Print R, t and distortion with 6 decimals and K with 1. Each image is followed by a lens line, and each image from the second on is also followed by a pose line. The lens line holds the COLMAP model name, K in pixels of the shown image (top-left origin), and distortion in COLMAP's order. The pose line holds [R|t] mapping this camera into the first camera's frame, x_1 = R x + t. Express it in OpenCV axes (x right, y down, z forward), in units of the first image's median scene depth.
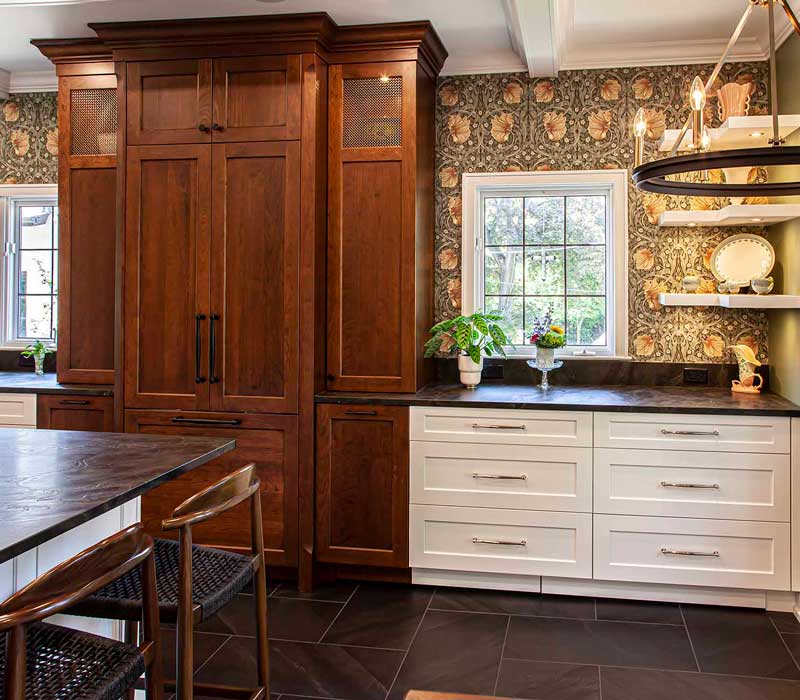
lens RADIAL K [[723.2, 0, 456.2], [0, 723.2, 267.2], [0, 0, 1]] dist [-0.017372, -0.007601]
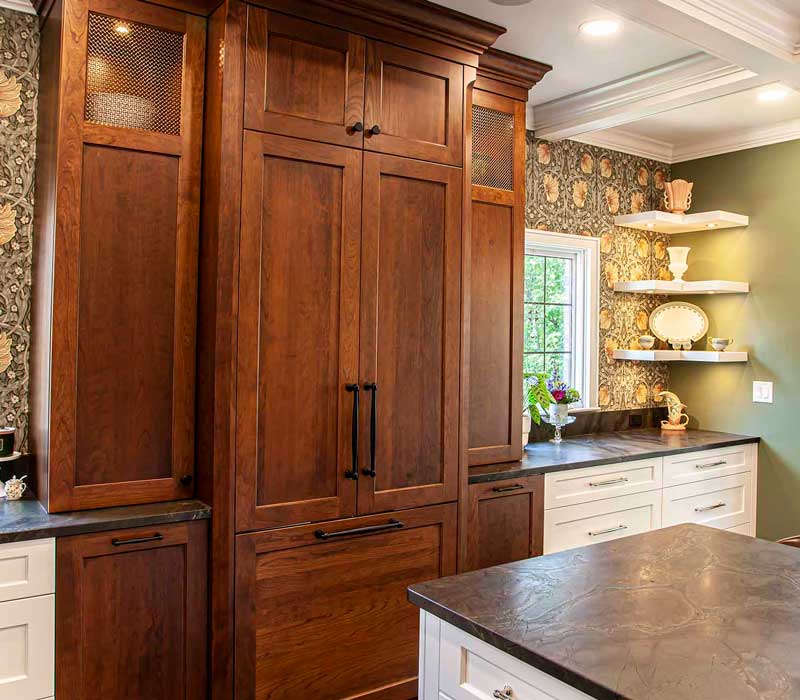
lens RADIAL K [[741.4, 0, 420.3], [0, 741.4, 315.3], [0, 0, 1]] dist [-0.087217, 0.048632]
pose [[0.711129, 0.026704, 0.702554, -0.765913], [-0.026098, 0.999592, -0.011578, 0.003245], [-0.702577, -0.010102, 0.711536, 0.395196]]
